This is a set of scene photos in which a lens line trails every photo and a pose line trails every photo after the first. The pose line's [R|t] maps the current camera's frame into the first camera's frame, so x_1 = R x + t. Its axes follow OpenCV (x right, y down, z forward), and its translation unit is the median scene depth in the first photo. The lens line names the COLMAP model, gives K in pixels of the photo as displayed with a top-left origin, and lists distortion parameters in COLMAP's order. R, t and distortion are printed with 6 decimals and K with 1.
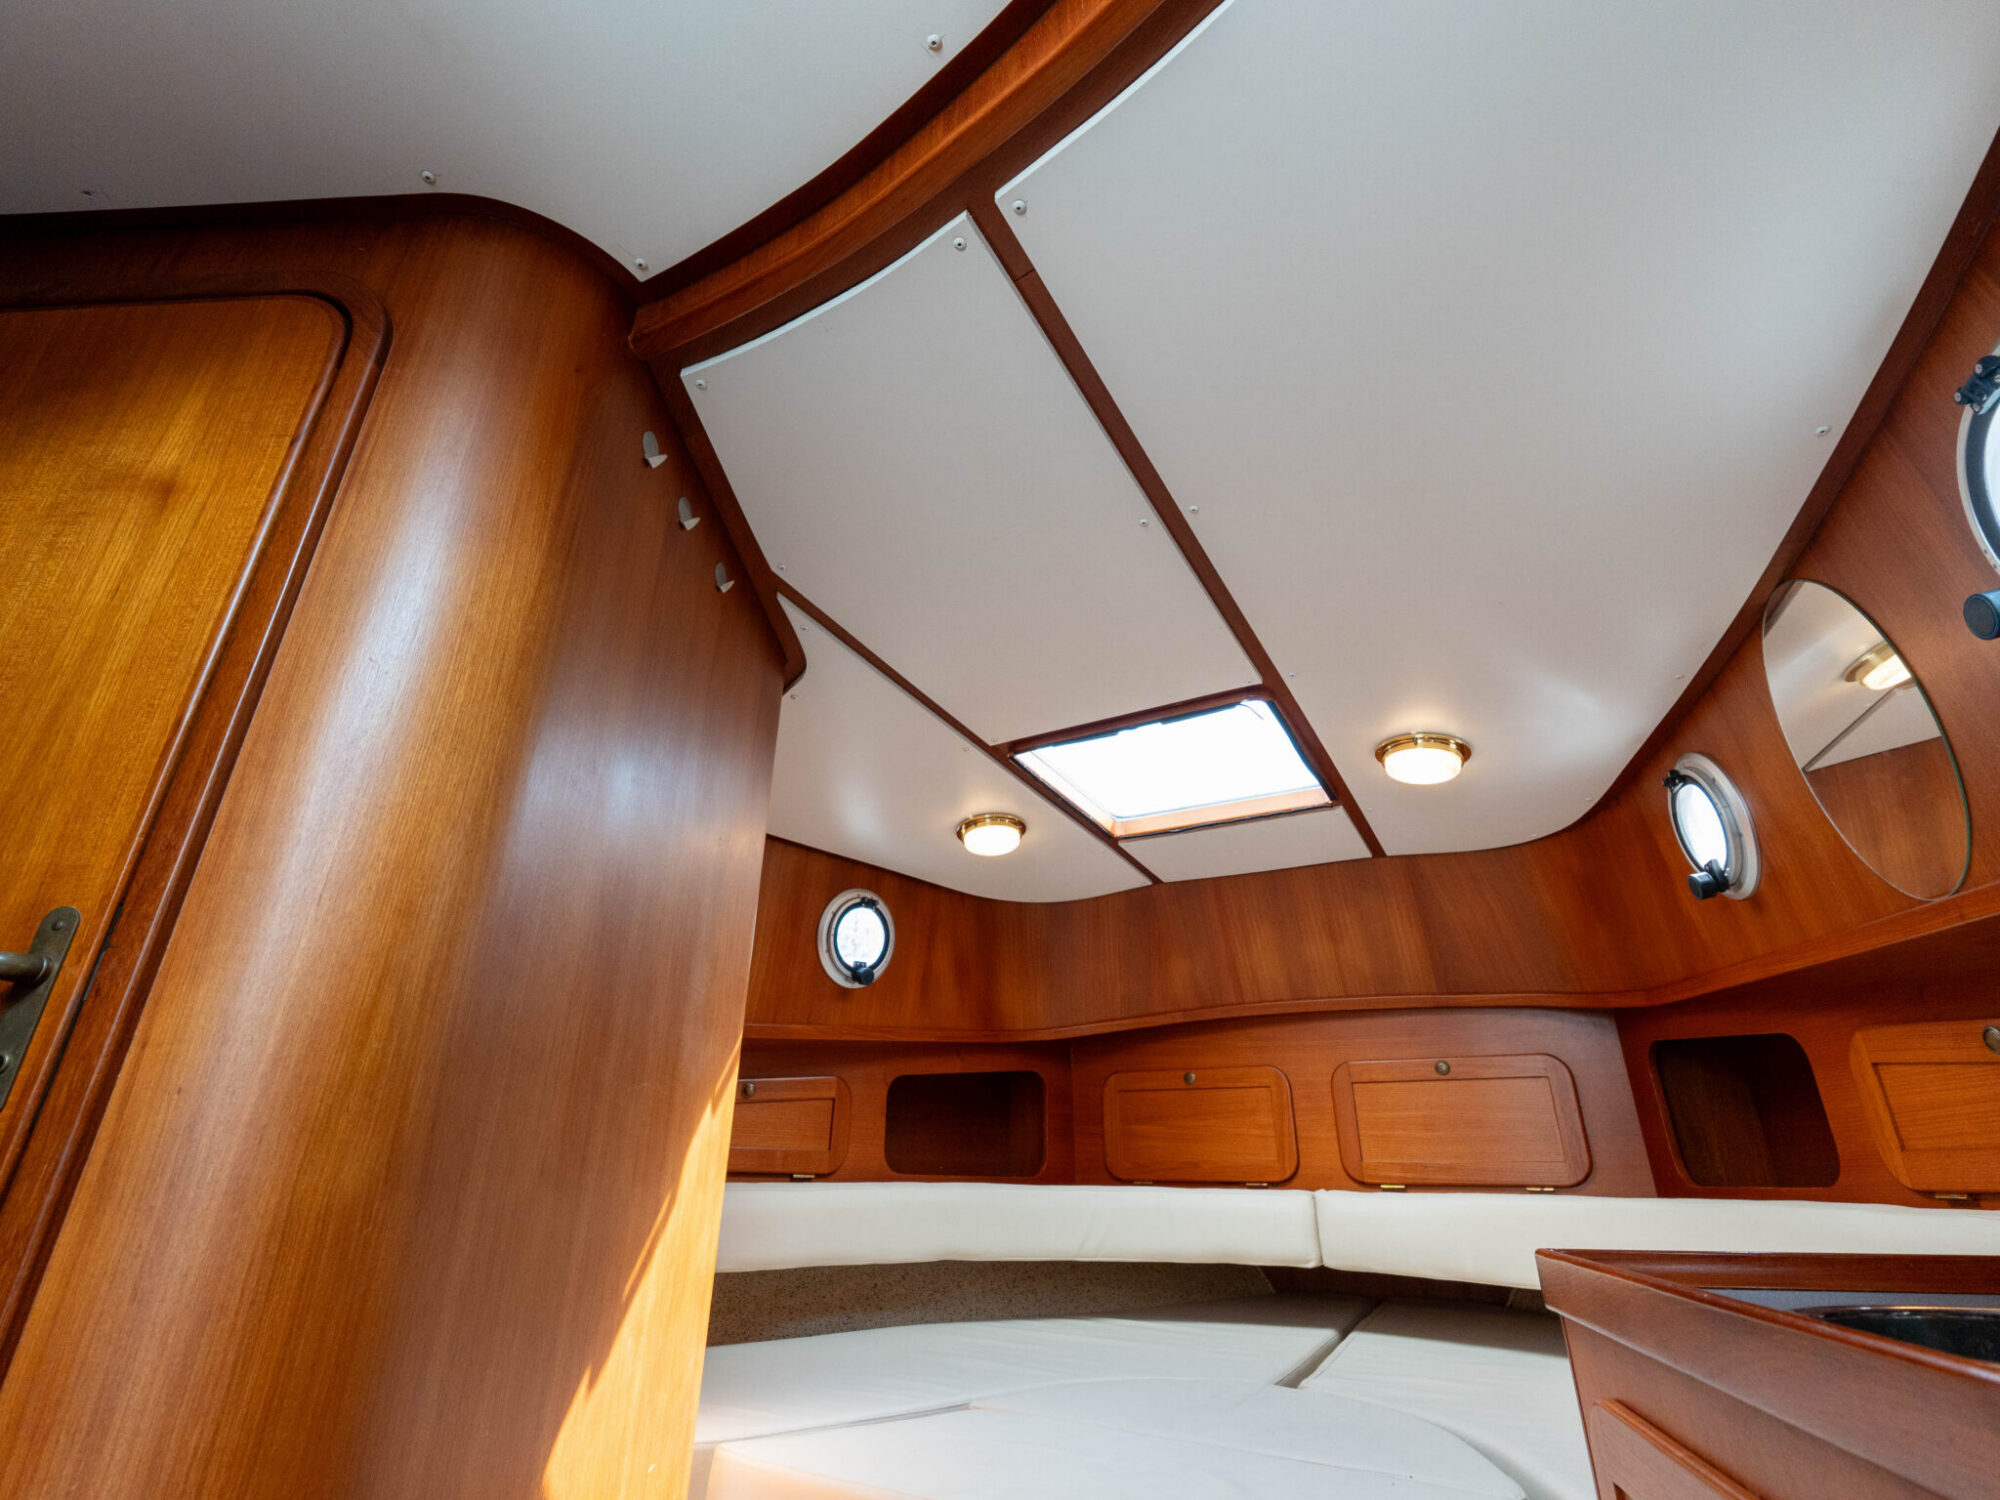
lens RADIAL K [[943.7, 0, 998.3], [0, 943.7, 744.7], [0, 0, 1]] dist [-0.002095, -0.001424]
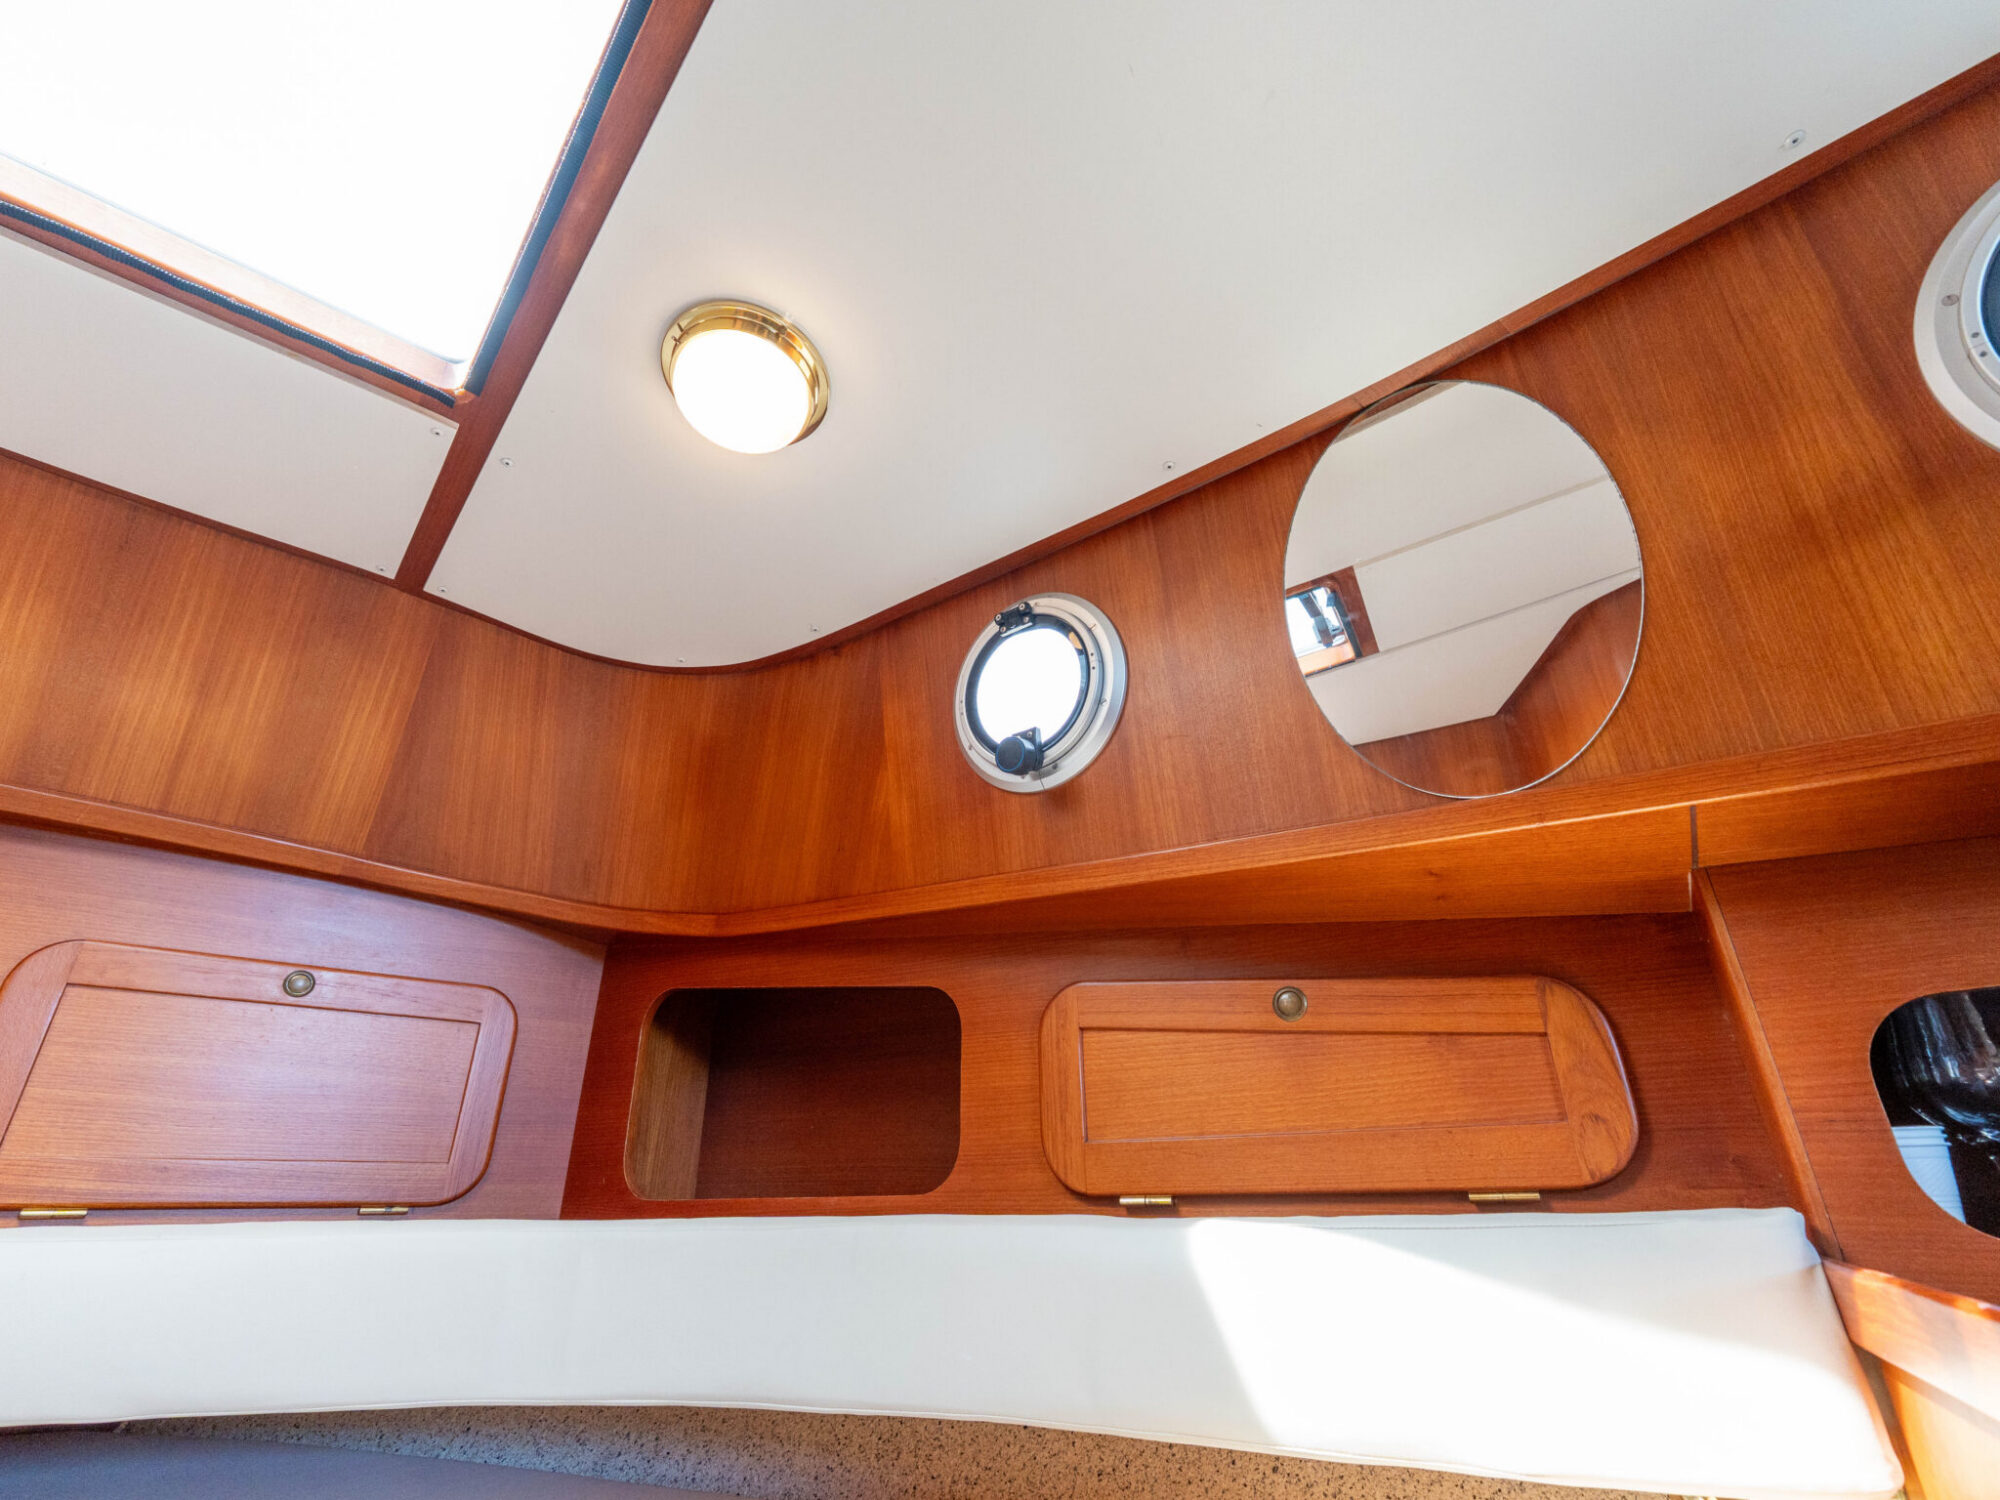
lens RADIAL K [[944.1, 0, 996.8], [0, 944.1, 746.7], [0, 0, 1]] dist [-0.006850, -0.000419]
pose [[0.328677, 0.391722, 0.859375, 0.118245], [-0.377507, 0.888567, -0.260647, 0.270267], [-0.865713, -0.238752, 0.439930, 0.580122]]
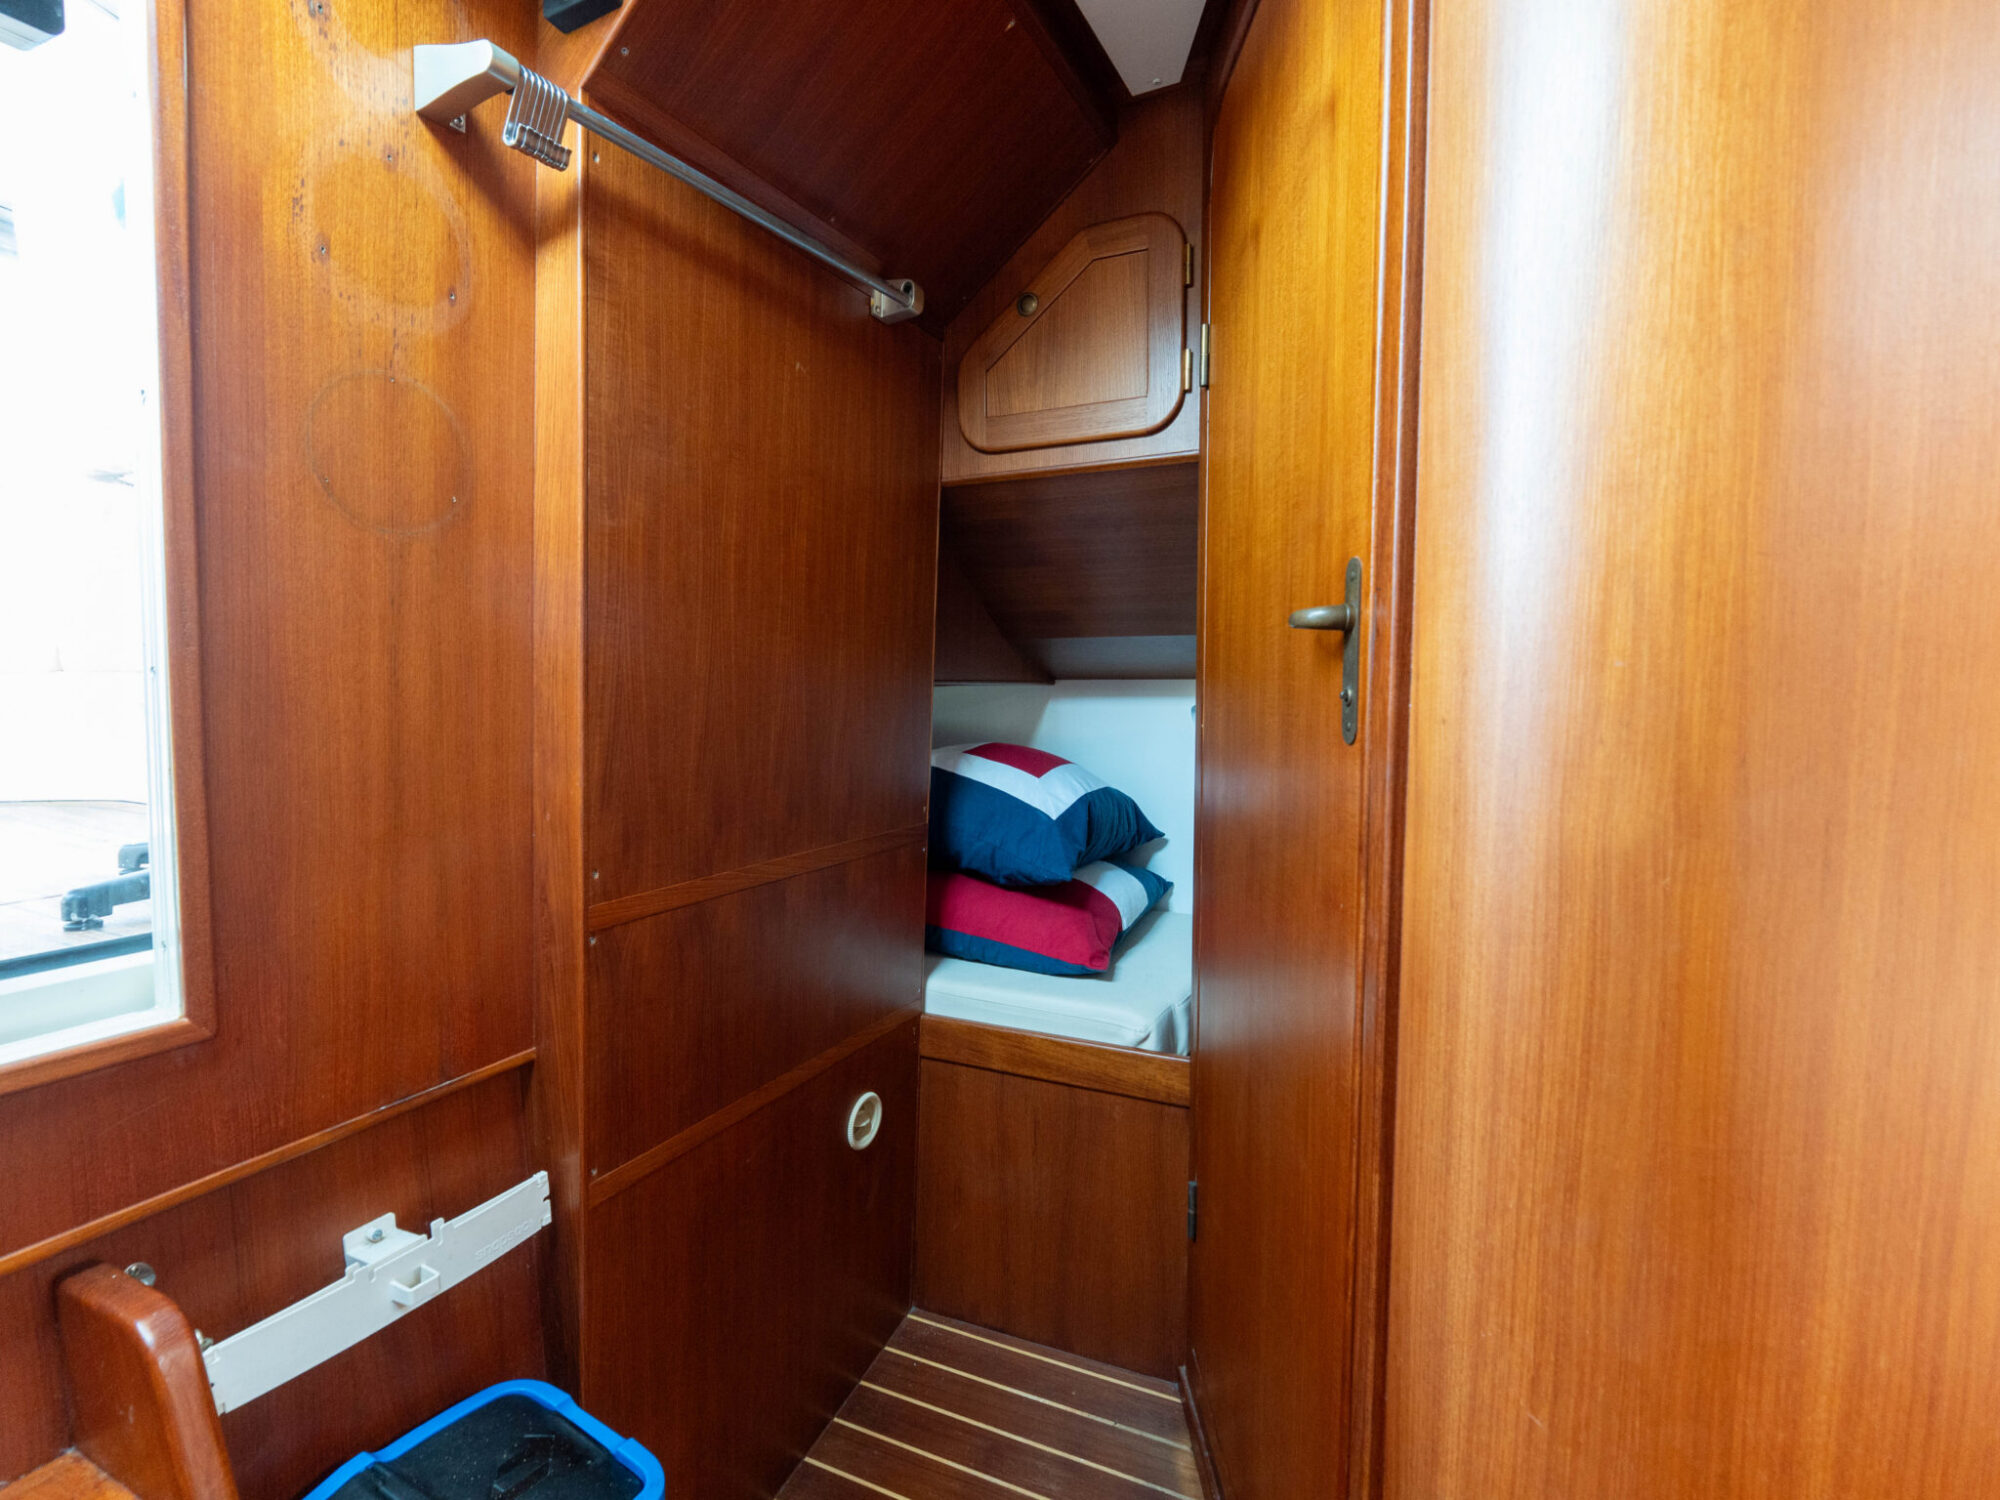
lens RADIAL K [[945.4, 0, 991.6], [0, 945.4, 746.5], [0, 0, 1]] dist [-0.007016, -0.000396]
pose [[0.050464, 0.065691, -0.996563, 0.031746], [0.419053, 0.904357, 0.080833, 0.037871], [0.906558, -0.421692, 0.018109, 0.181570]]
